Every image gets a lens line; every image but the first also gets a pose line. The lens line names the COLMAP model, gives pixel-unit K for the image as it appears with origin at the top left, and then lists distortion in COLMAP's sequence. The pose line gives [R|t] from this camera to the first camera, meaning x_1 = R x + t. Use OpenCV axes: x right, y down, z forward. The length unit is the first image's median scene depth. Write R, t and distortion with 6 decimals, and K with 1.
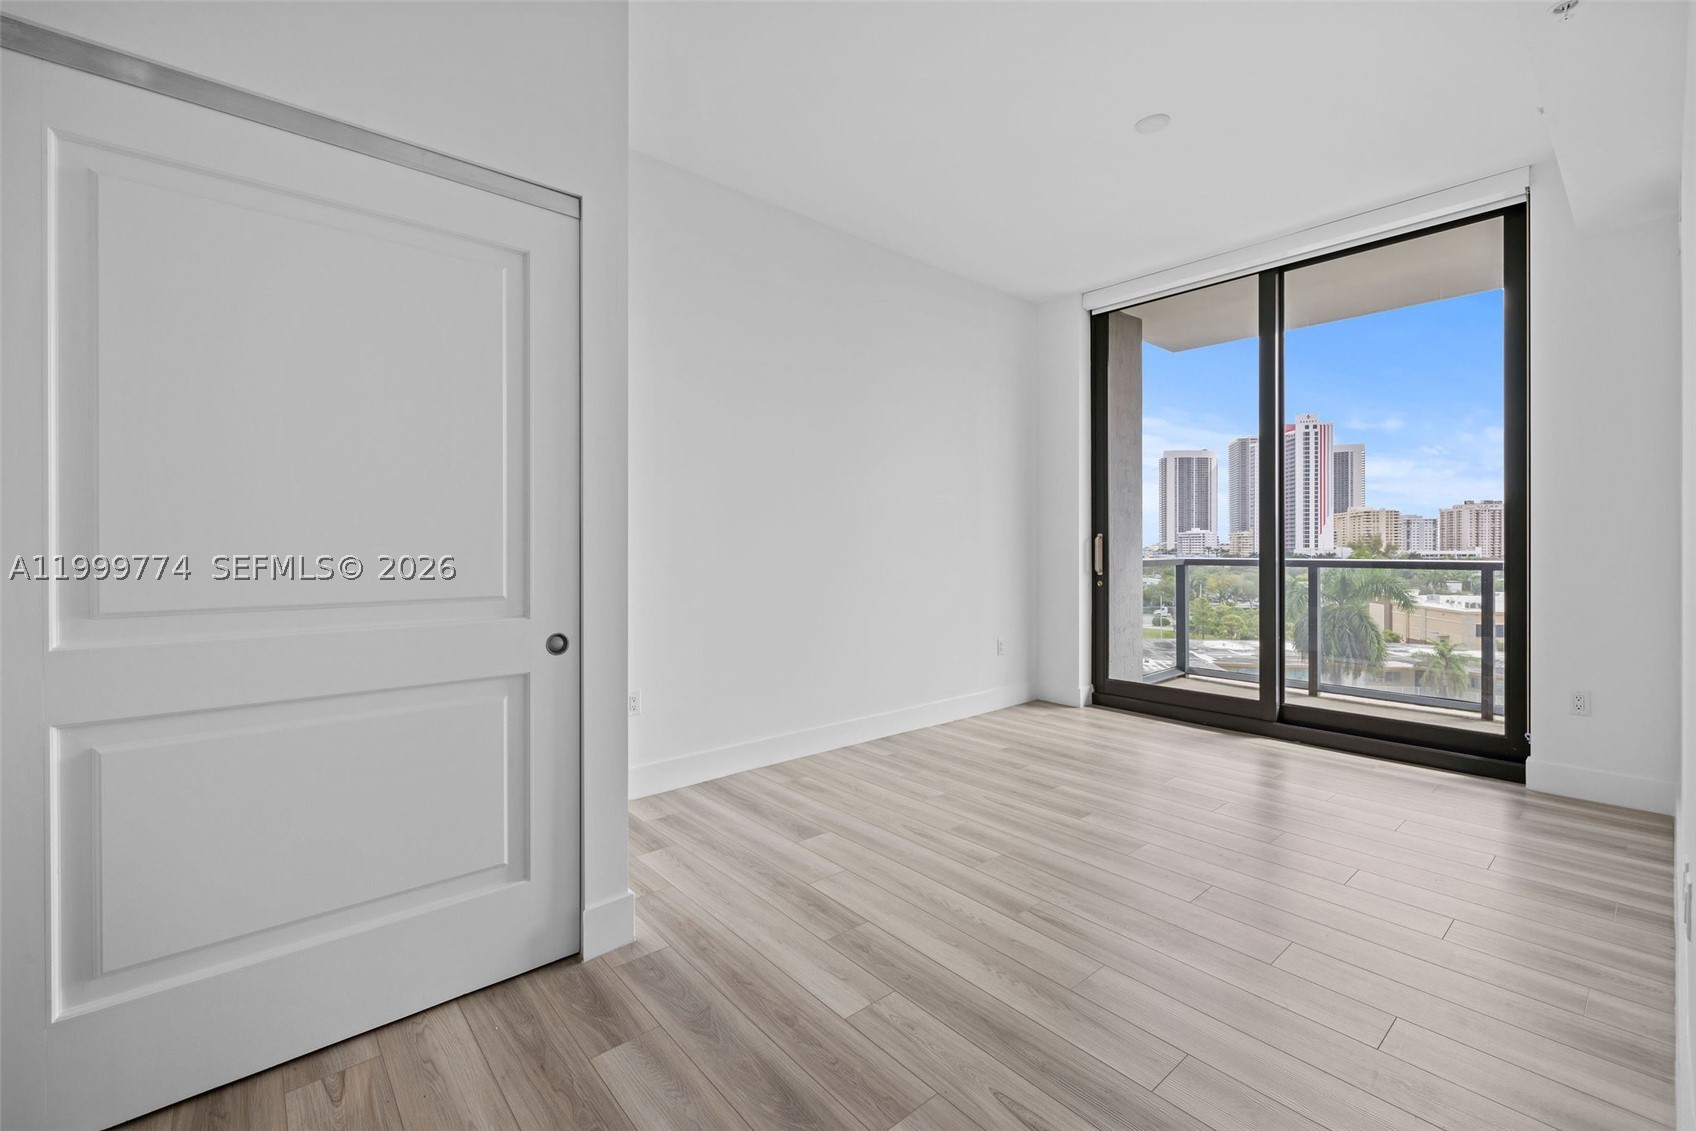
lens RADIAL K [[717.8, 0, 841.7], [0, 717.8, 546.6], [0, 0, 1]] dist [-0.006714, 0.001342]
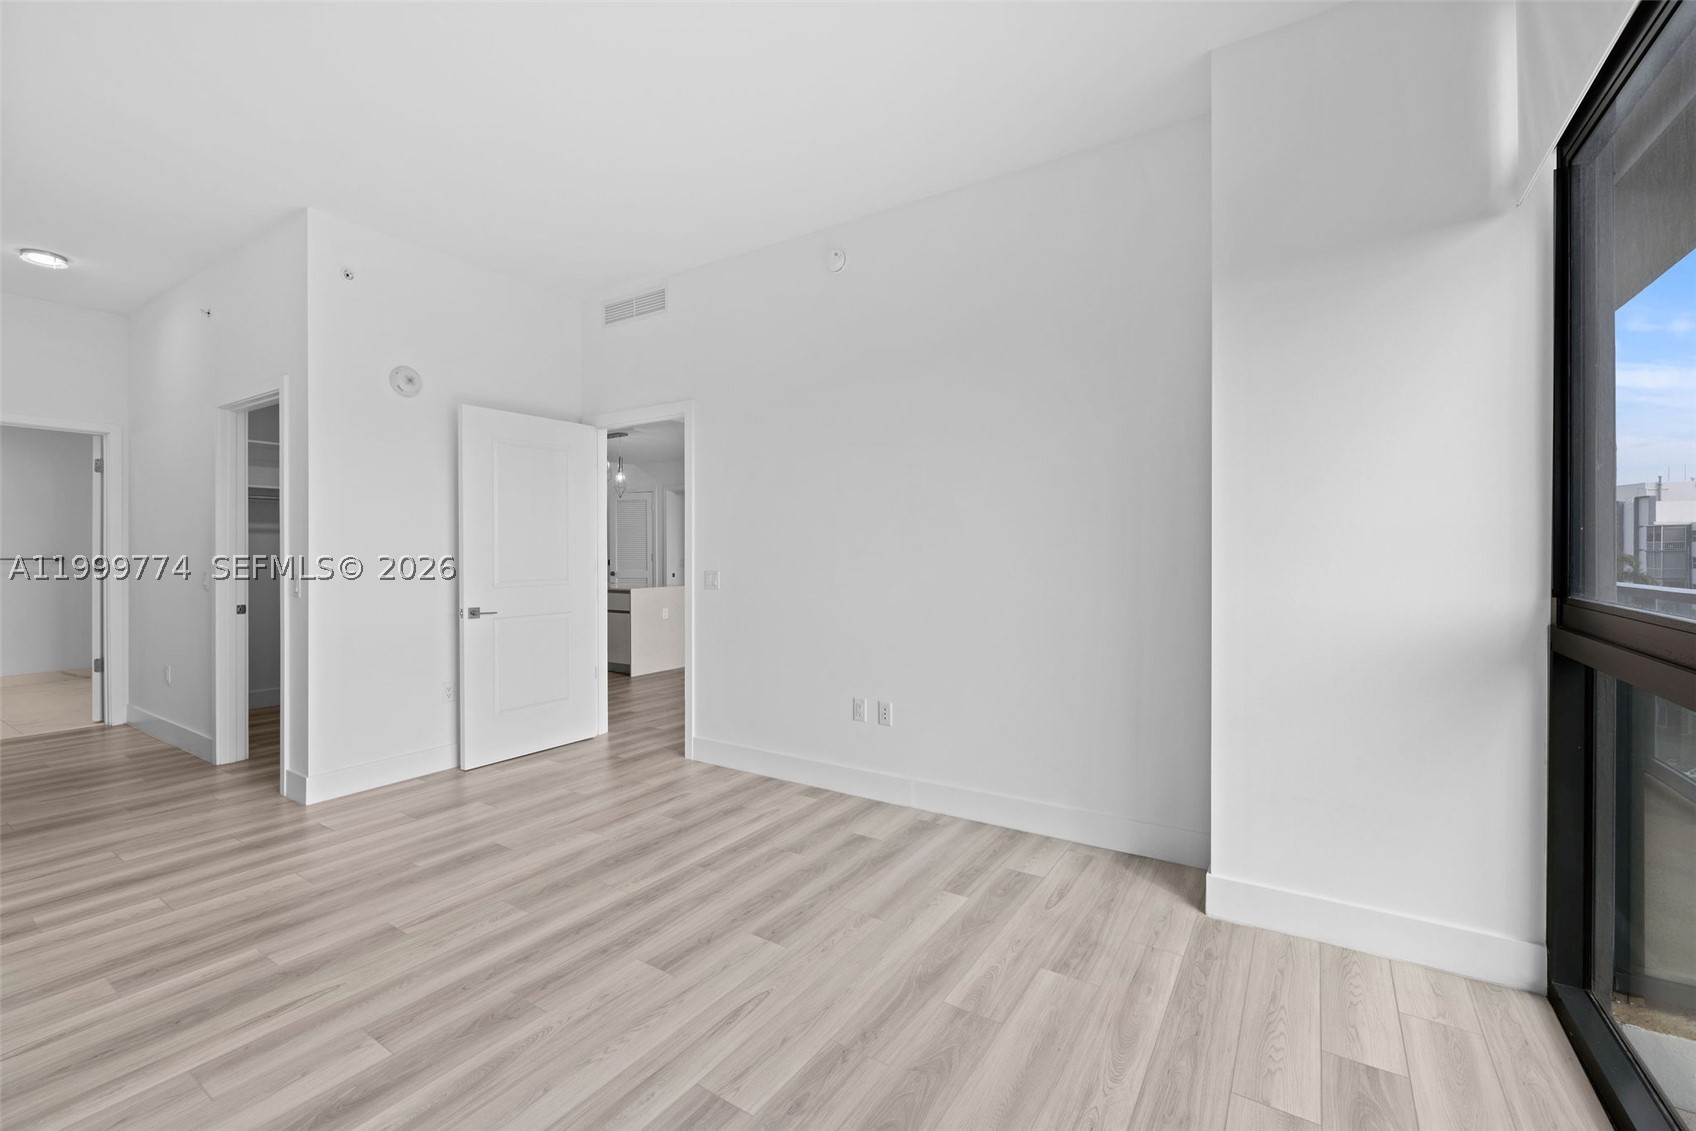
lens RADIAL K [[717.8, 0, 856.3], [0, 717.8, 564.4], [0, 0, 1]] dist [-0.006714, 0.001342]
pose [[-0.279117, 0.011653, 0.960186, -1.219556], [0.009385, 0.999912, -0.009407, 0.036791], [-0.960211, 0.006385, -0.279201, 1.661267]]
